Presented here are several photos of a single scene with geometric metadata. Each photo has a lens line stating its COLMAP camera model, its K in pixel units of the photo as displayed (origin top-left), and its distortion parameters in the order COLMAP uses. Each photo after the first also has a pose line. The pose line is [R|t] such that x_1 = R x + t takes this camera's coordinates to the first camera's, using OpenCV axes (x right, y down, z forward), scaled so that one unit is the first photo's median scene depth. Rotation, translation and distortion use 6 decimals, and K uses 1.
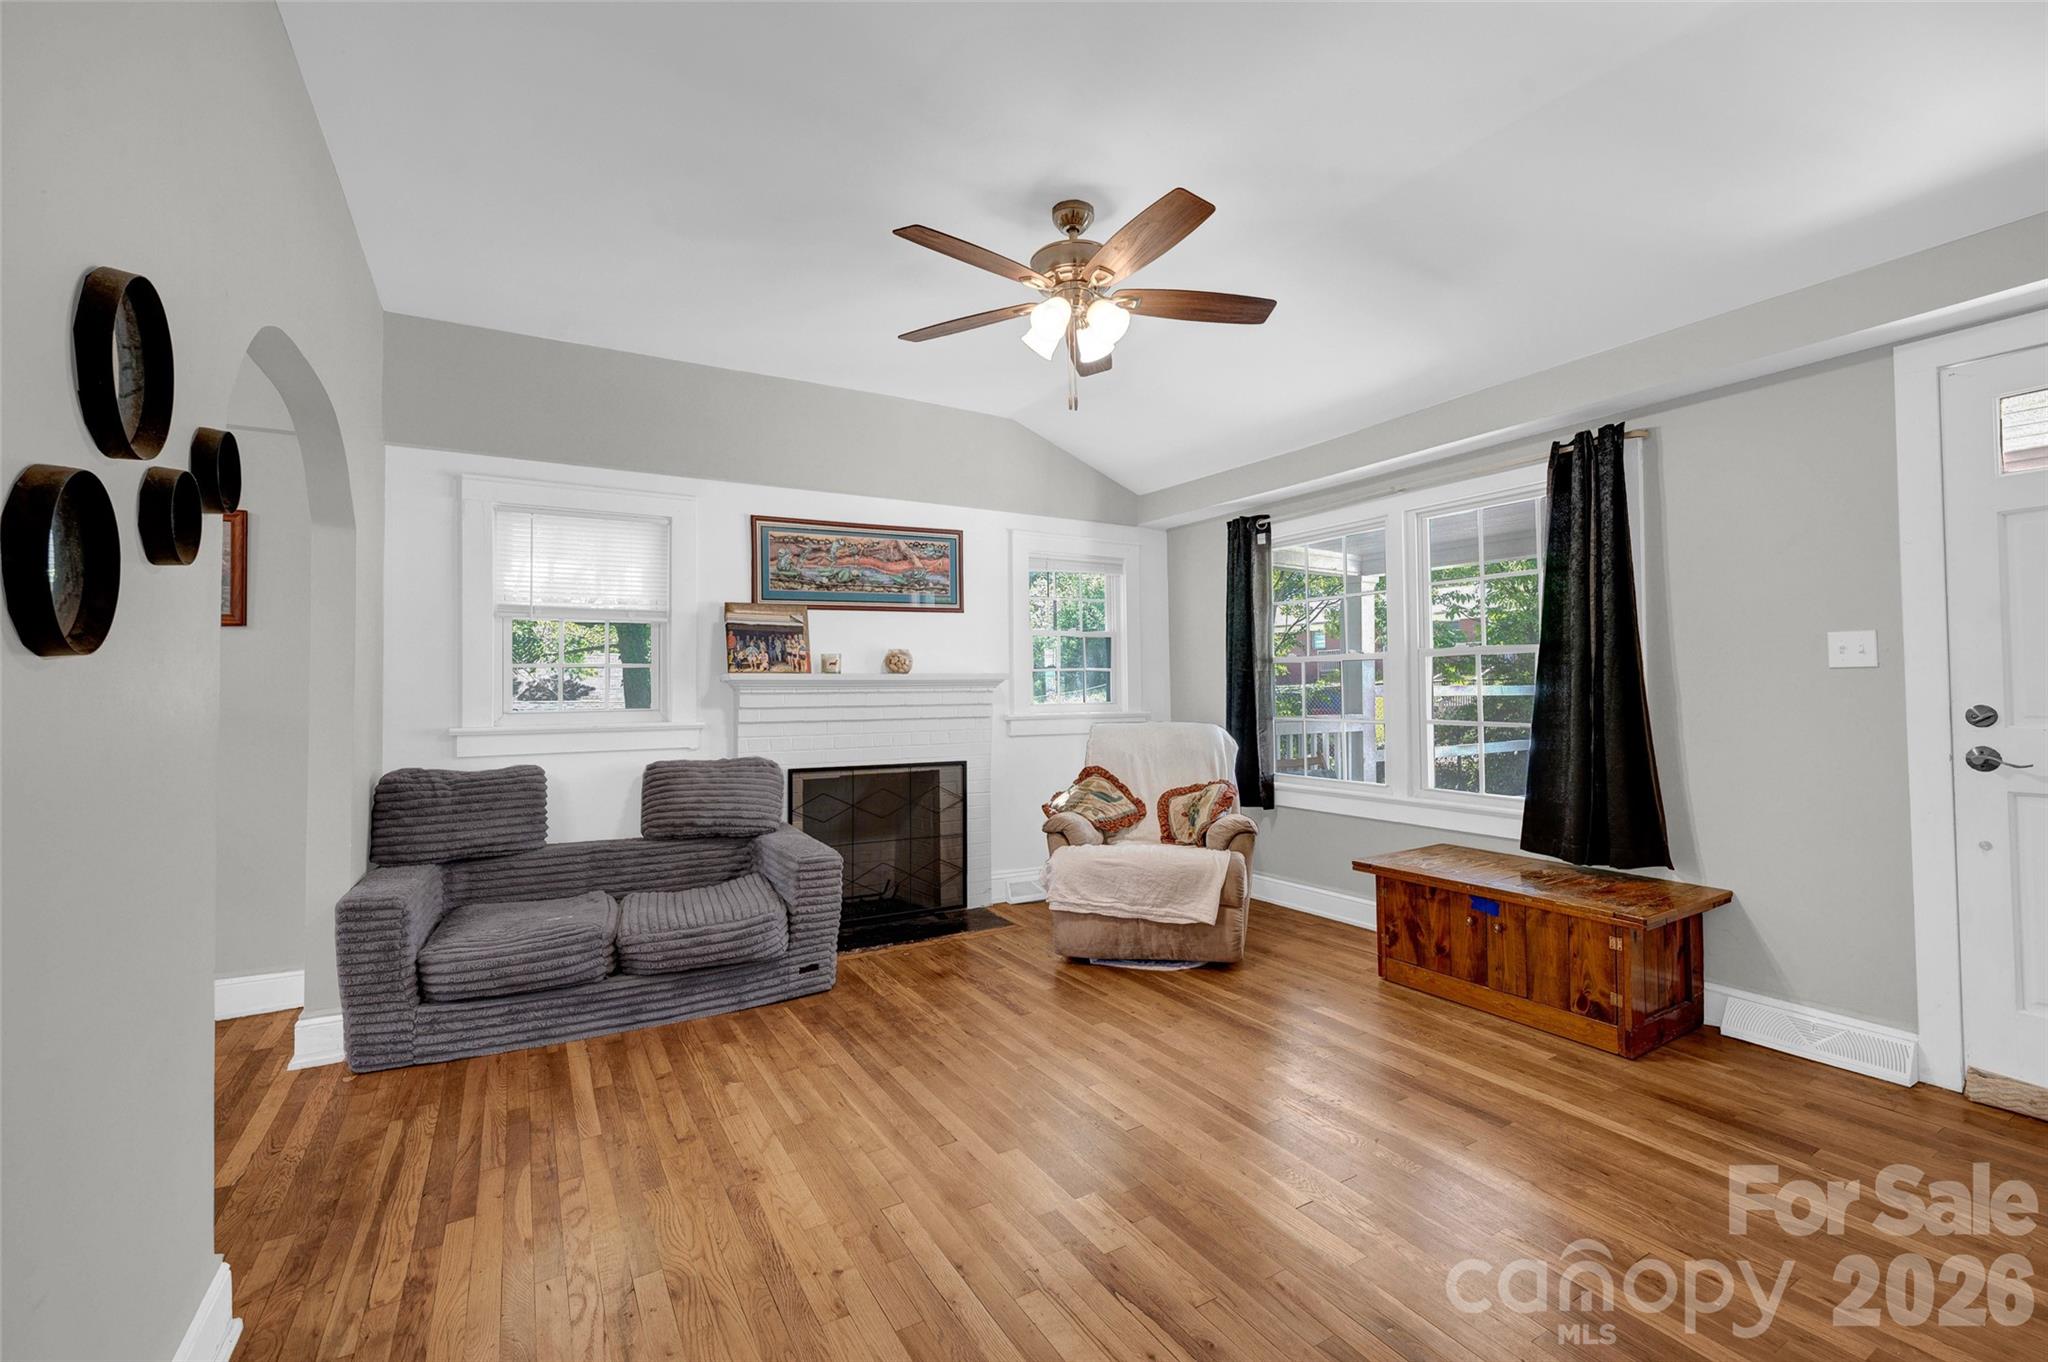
lens RADIAL K [[872.9, 0, 1031.2], [0, 872.9, 665.6], [0, 0, 1]] dist [0.000555, -0.000093]
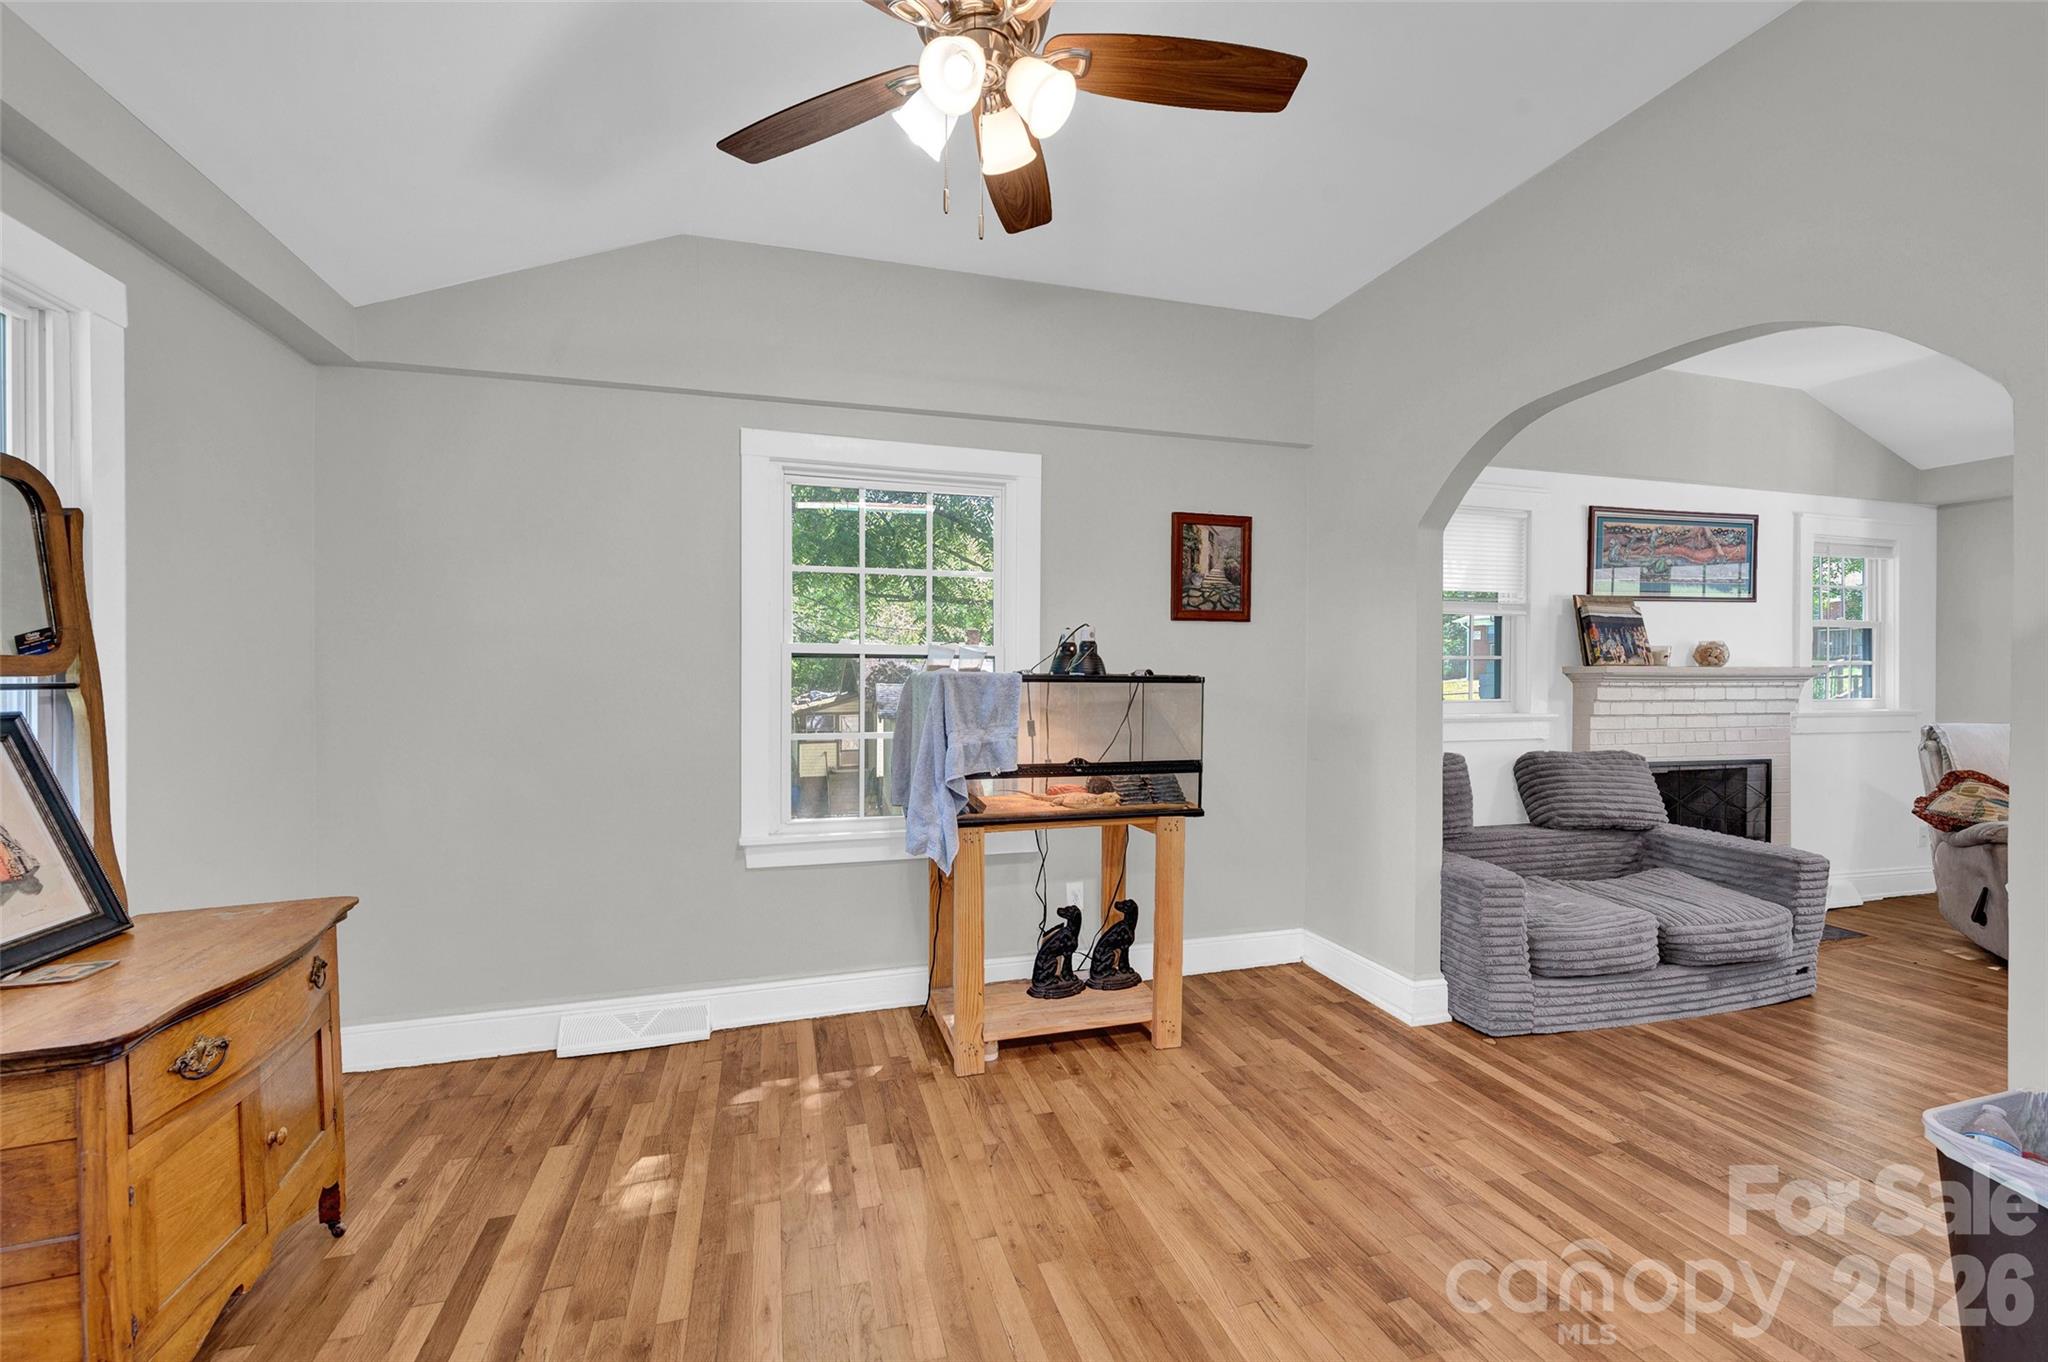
lens RADIAL K [[854.2, 0, 1024.0], [0, 854.2, 681.0], [0, 0, 1]] dist [0.000061, -0.000141]
pose [[0.971560, 0.012794, -0.236448, -0.820478], [-0.004431, 0.999347, 0.035869, -0.006811], [0.236753, -0.033802, 0.970982, -0.114197]]
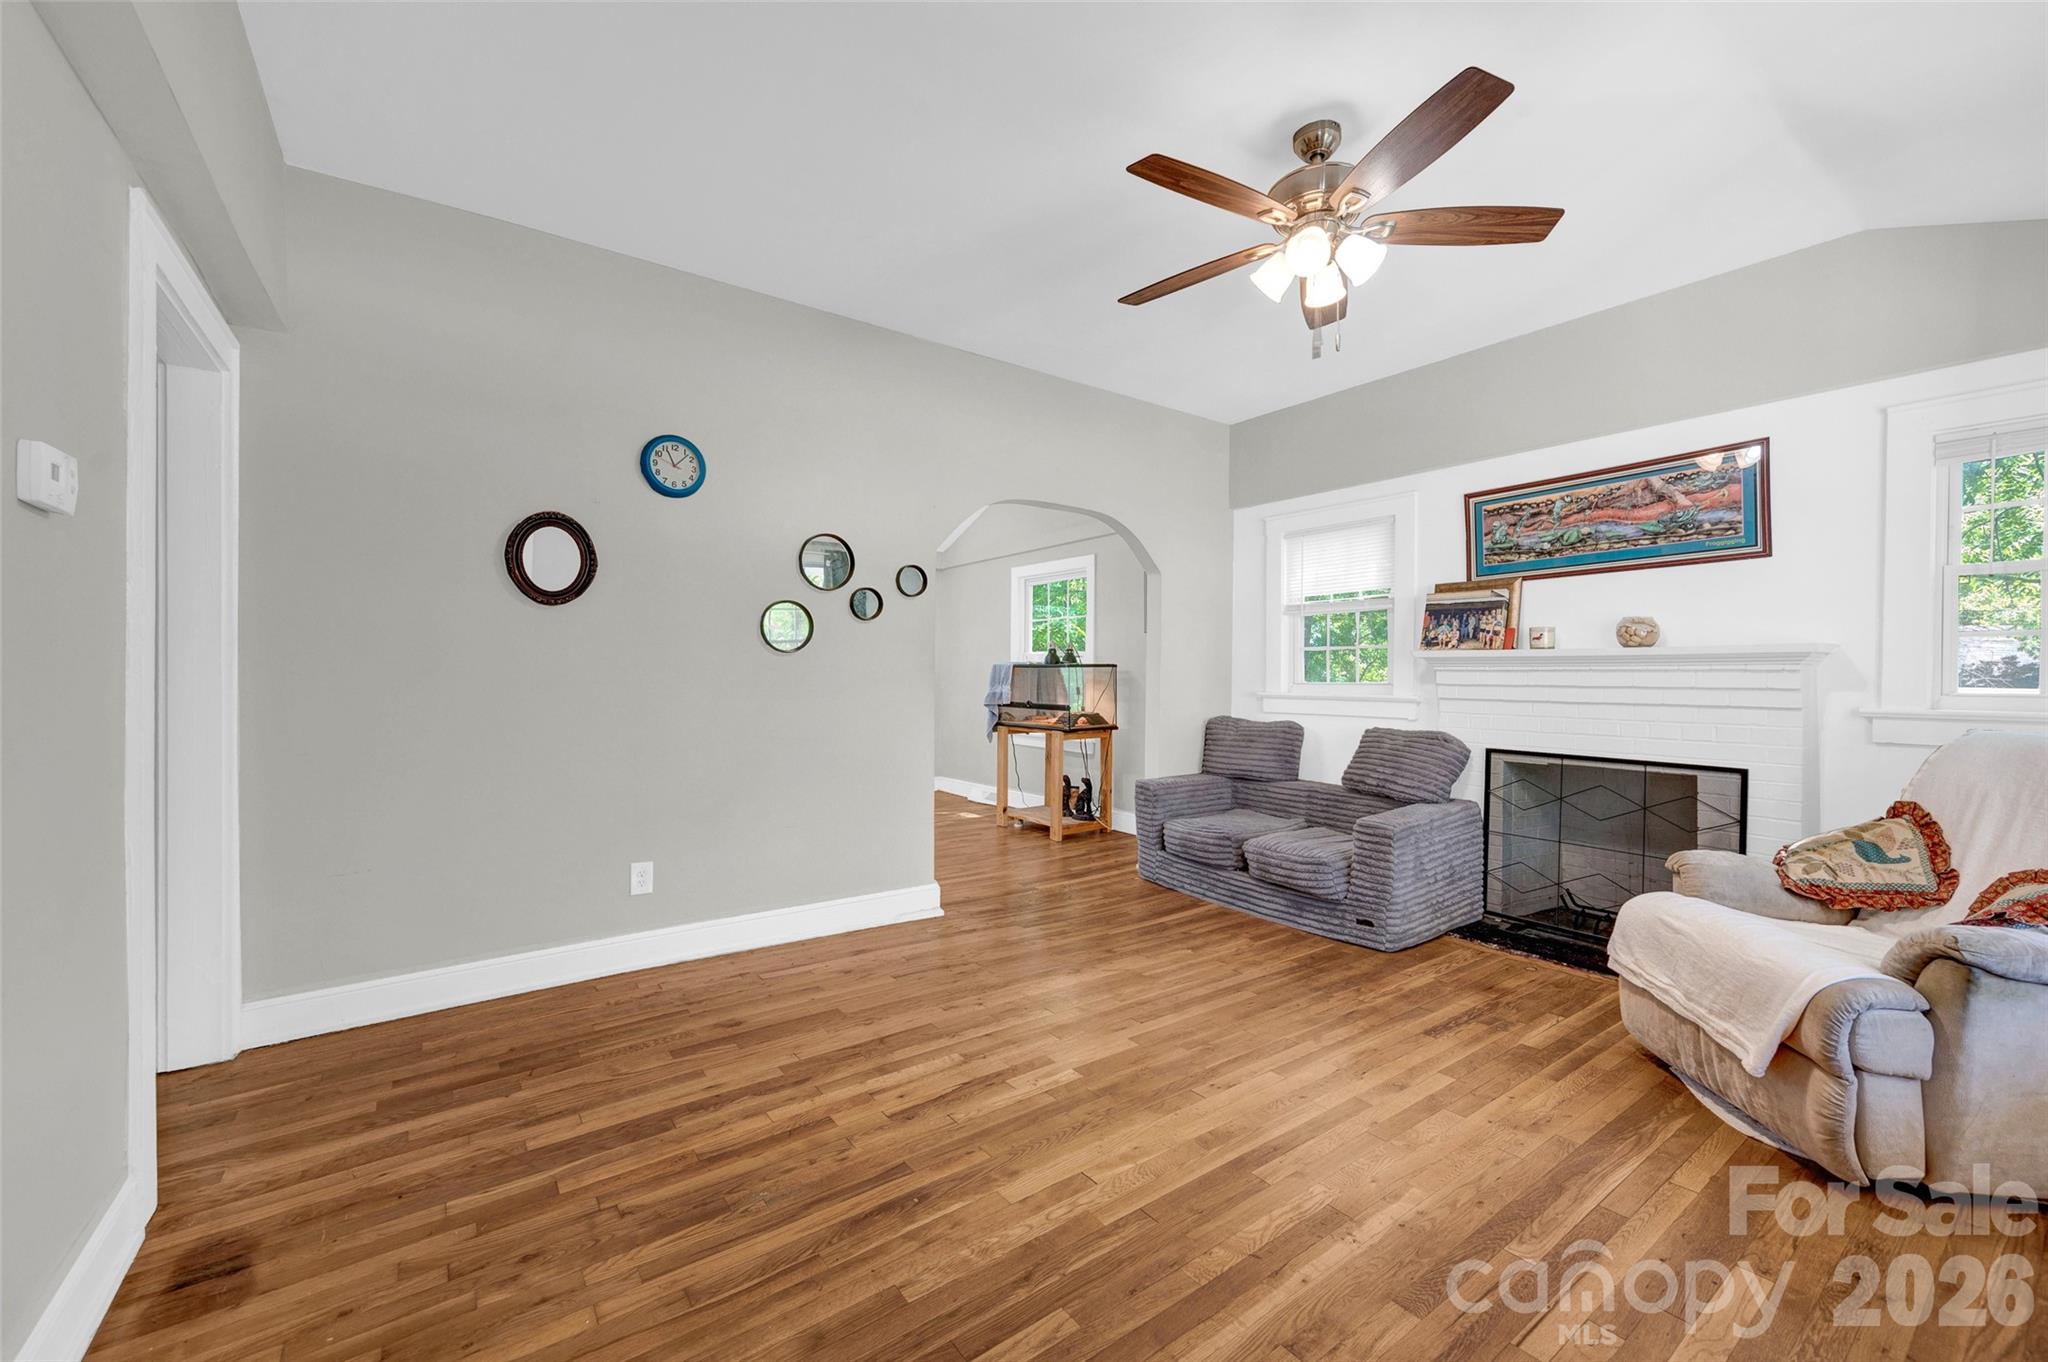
lens RADIAL K [[816.4, 0, 1036.2], [0, 816.4, 682.0], [0, 0, 1]] dist [-0.001727, -0.000034]
pose [[0.105695, 0.017793, -0.994239, 0.657892], [0.018788, 0.999626, 0.019887, 0.019336], [0.994221, -0.020781, 0.105321, 0.461711]]
